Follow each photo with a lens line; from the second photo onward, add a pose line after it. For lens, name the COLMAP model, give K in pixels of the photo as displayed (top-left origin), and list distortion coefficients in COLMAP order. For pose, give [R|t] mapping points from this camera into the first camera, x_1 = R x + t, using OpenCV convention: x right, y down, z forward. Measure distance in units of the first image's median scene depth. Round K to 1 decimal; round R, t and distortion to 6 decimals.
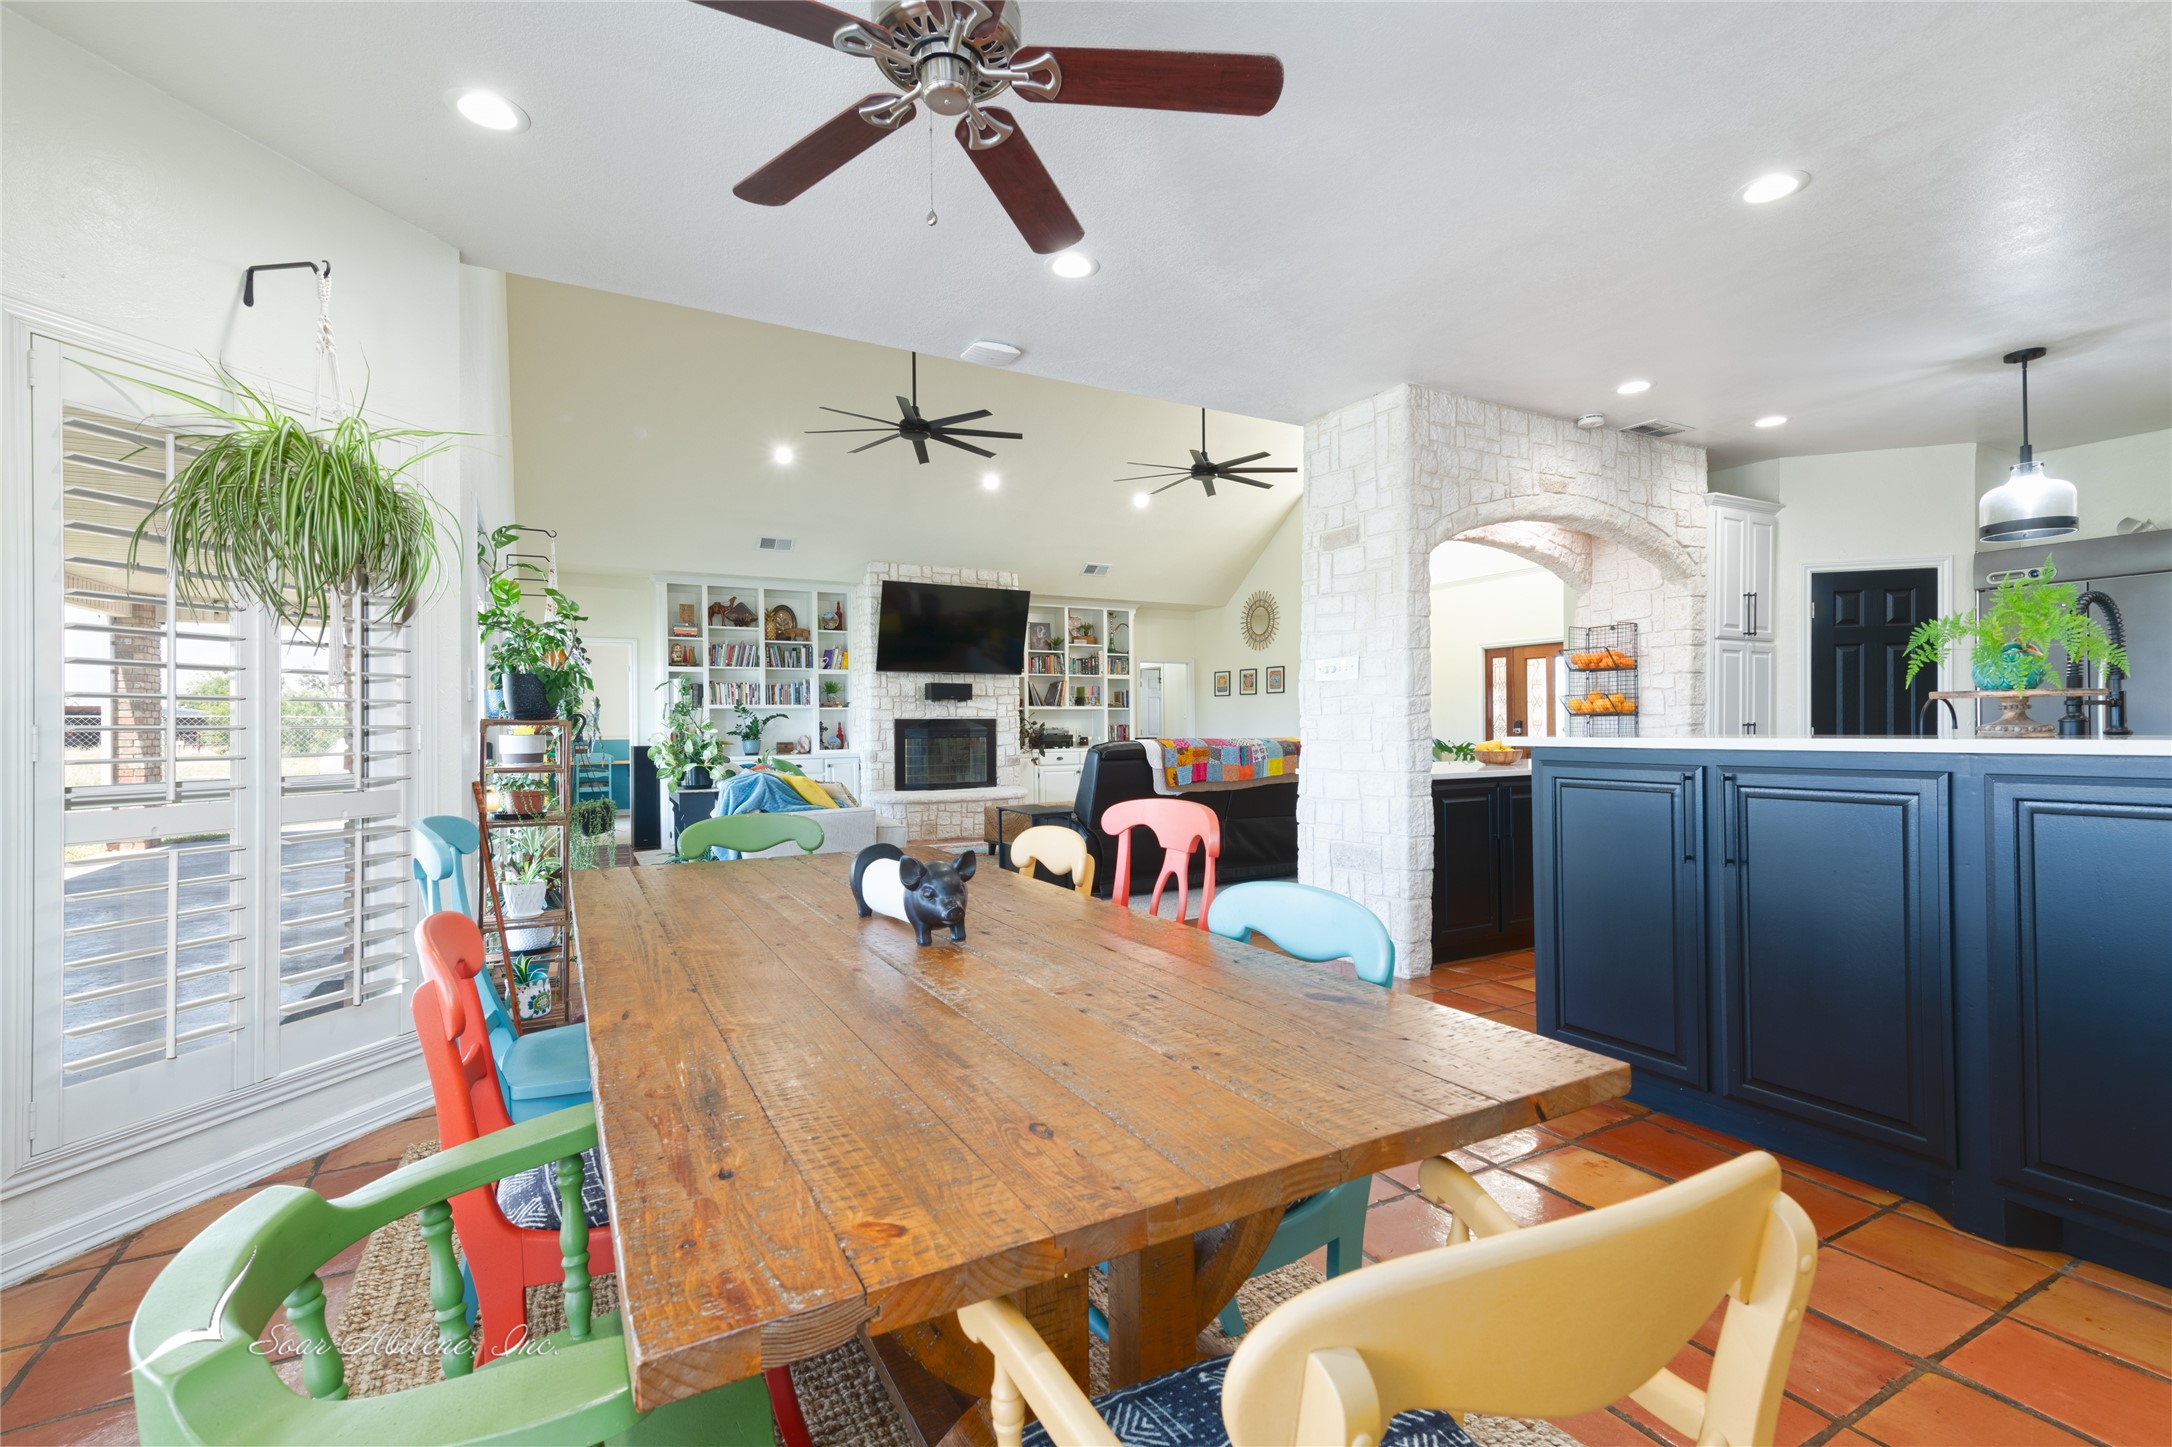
lens RADIAL K [[953.3, 0, 1092.0], [0, 953.3, 730.0], [0, 0, 1]] dist [0.001448, -0.000019]
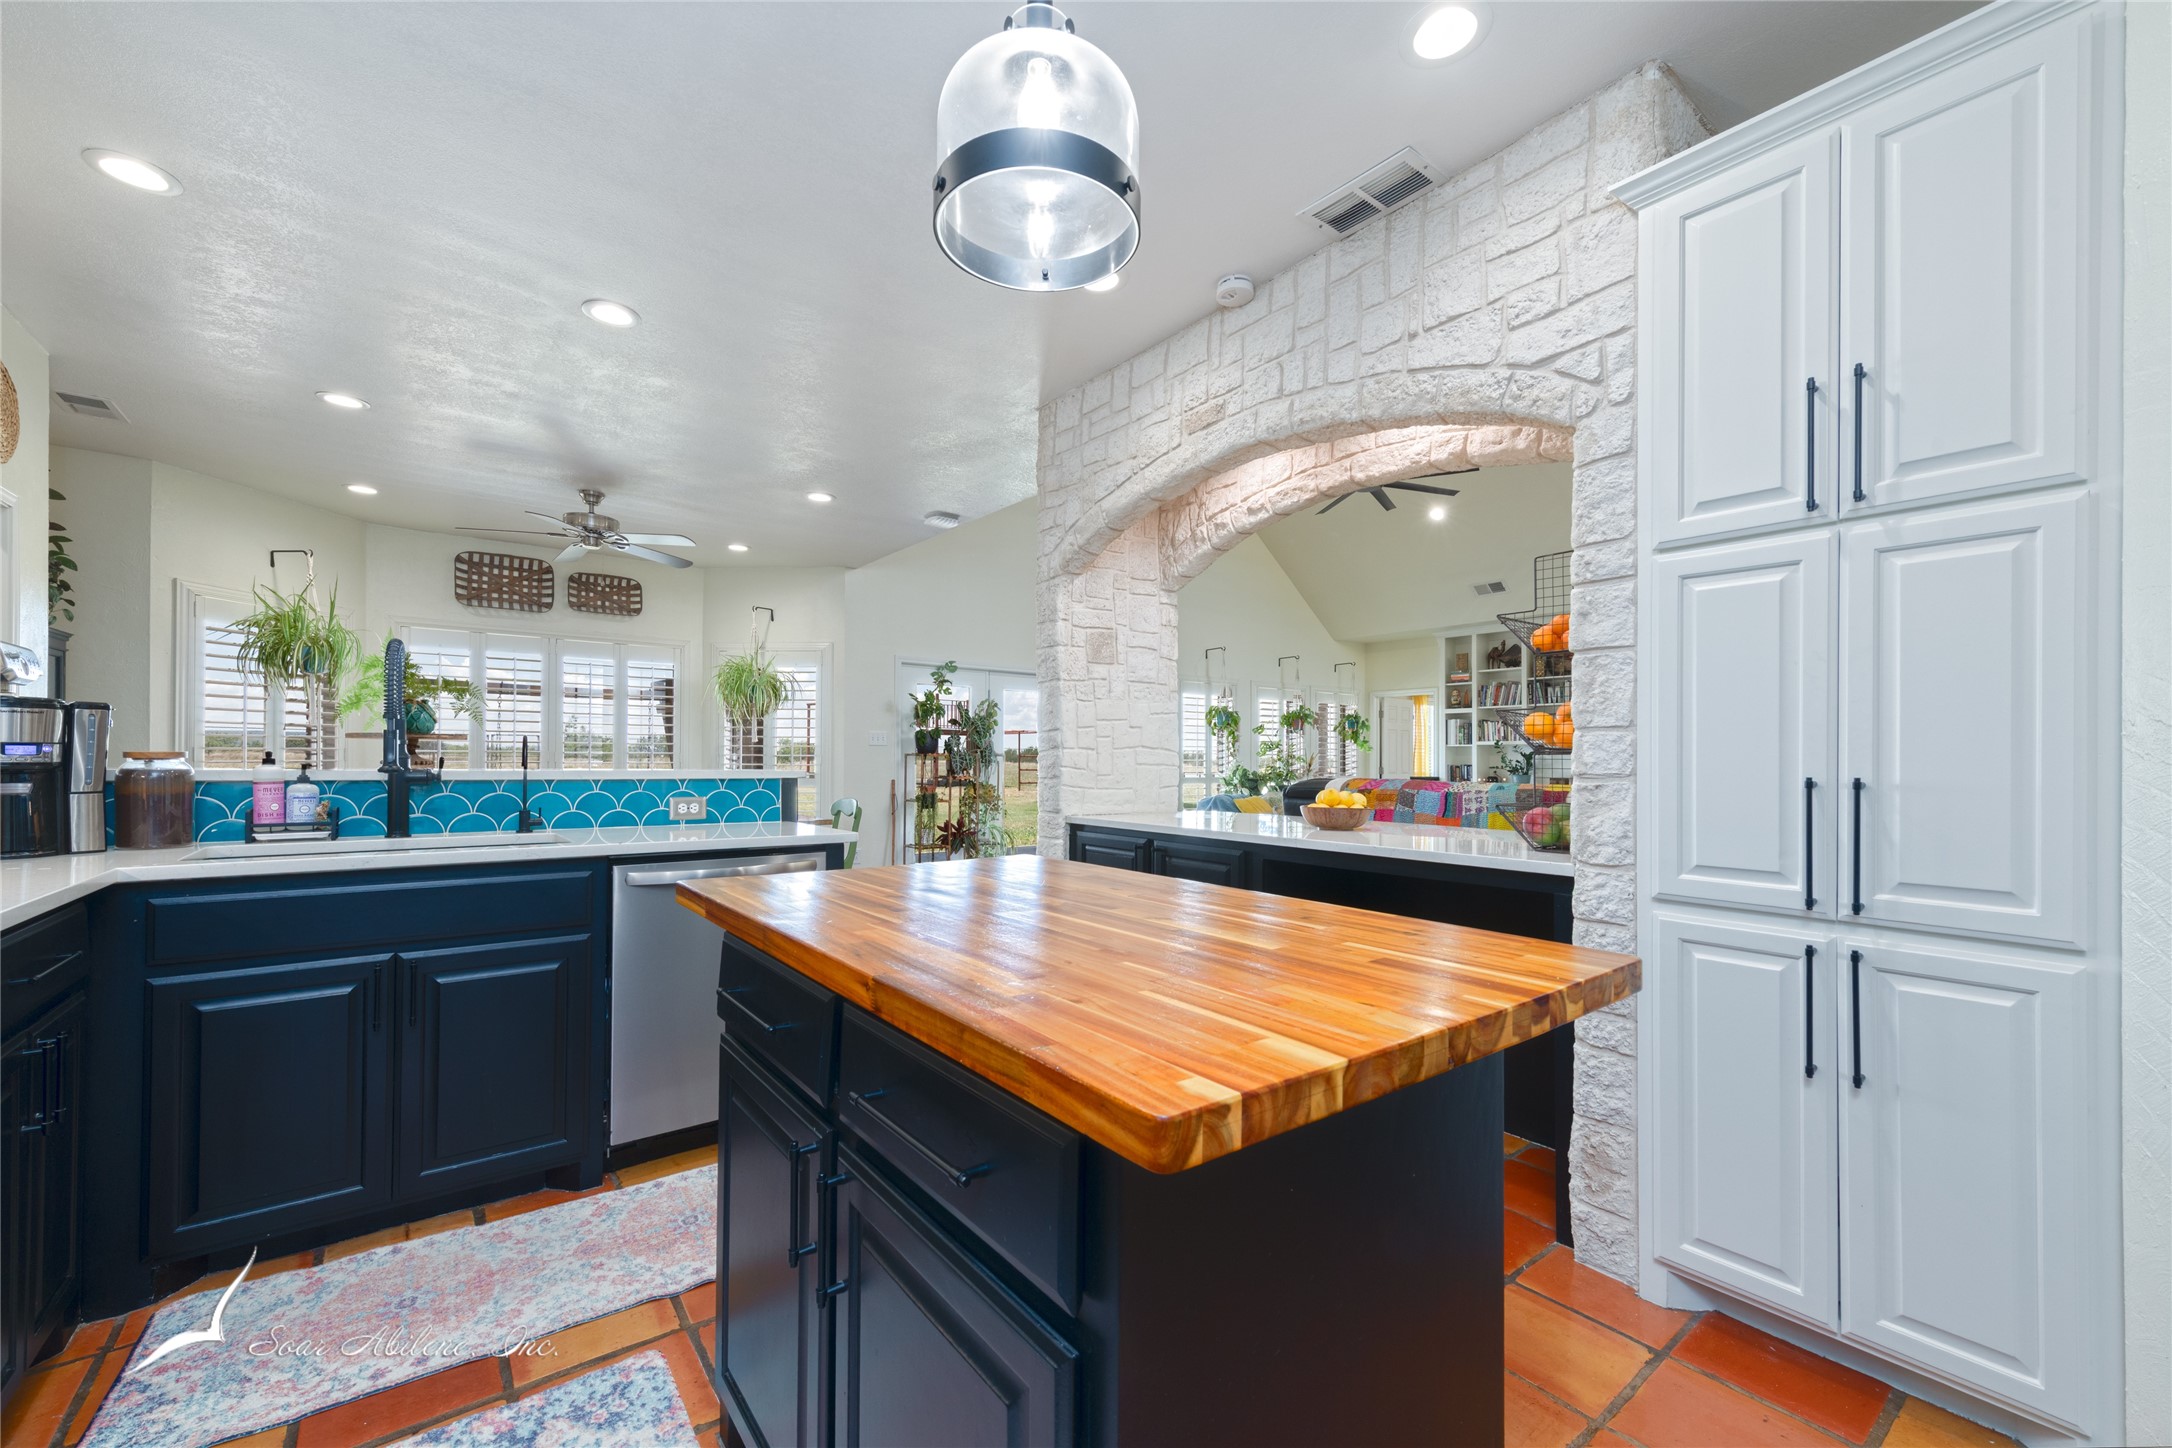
lens RADIAL K [[853.2, 0, 1090.9], [0, 853.2, 723.0], [0, 0, 1]] dist [0.000619, -0.000147]
pose [[0.184137, -0.033119, -0.982342, 0.471981], [-0.012796, 0.999267, -0.036088, -0.006139], [0.982817, 0.019215, 0.183578, 0.359938]]
